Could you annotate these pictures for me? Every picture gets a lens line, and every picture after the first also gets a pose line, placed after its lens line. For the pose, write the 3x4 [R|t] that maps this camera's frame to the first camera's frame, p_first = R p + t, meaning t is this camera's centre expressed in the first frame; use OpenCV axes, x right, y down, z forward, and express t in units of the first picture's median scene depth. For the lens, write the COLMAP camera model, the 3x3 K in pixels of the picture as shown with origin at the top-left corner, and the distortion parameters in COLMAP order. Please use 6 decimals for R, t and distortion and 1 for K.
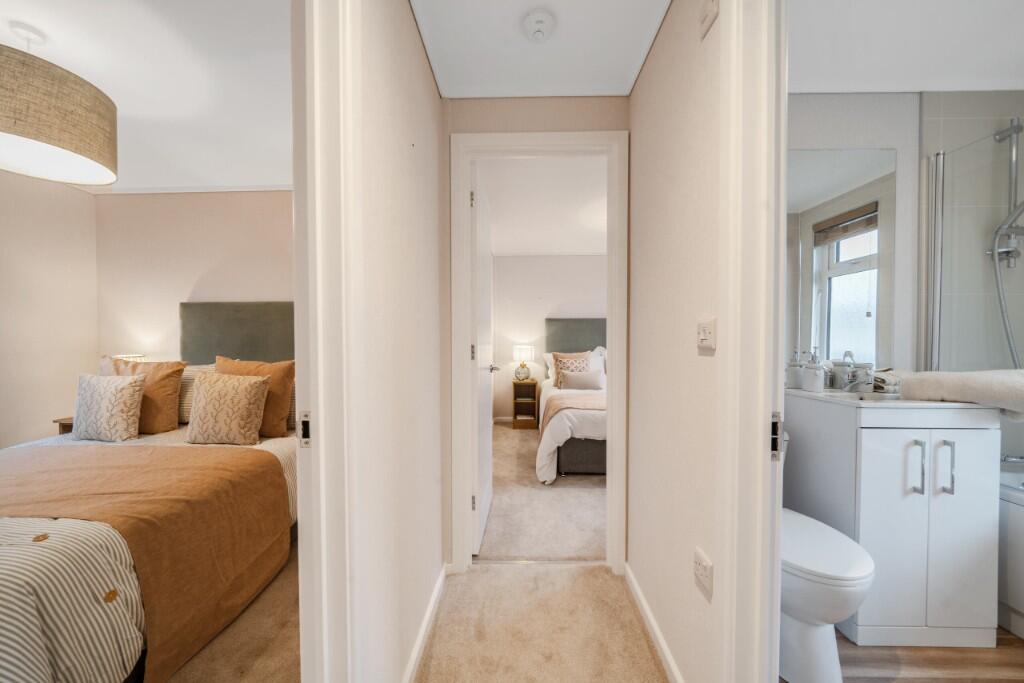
lens RADIAL K [[370.1, 0, 510.3], [0, 370.1, 344.4], [0, 0, 1]] dist [-0.005241, -0.000246]
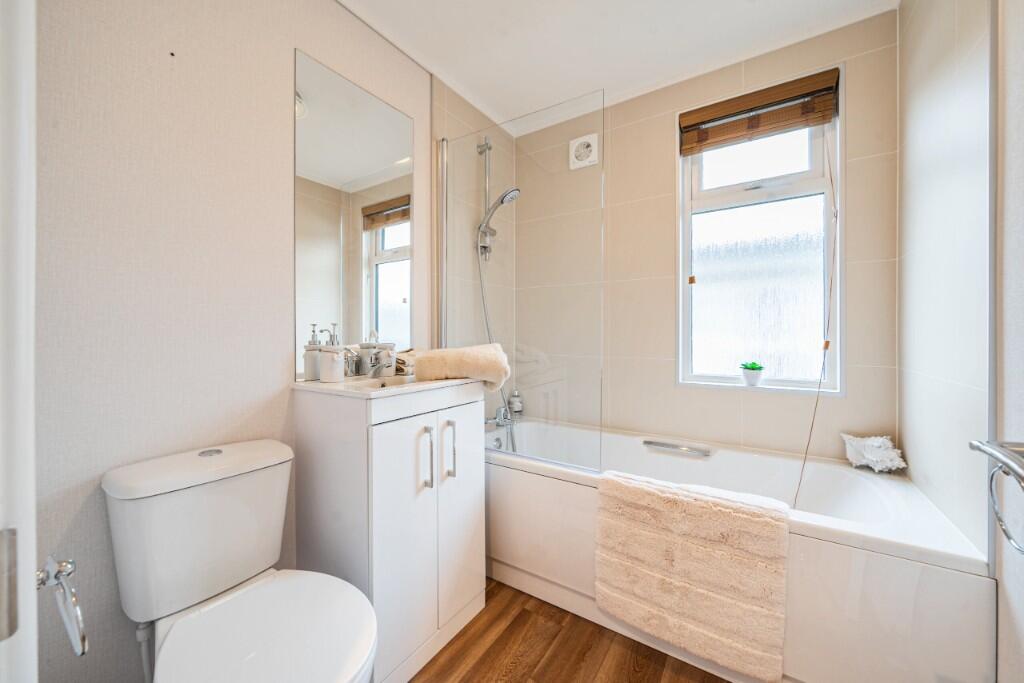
lens RADIAL K [[370.1, 0, 510.3], [0, 370.1, 344.4], [0, 0, 1]] dist [-0.005241, -0.000246]
pose [[0.534572, -0.024078, 0.844780, 0.376536], [0.013469, 0.999710, 0.019971, 0.039609], [-0.845016, 0.000702, 0.534741, 0.285932]]
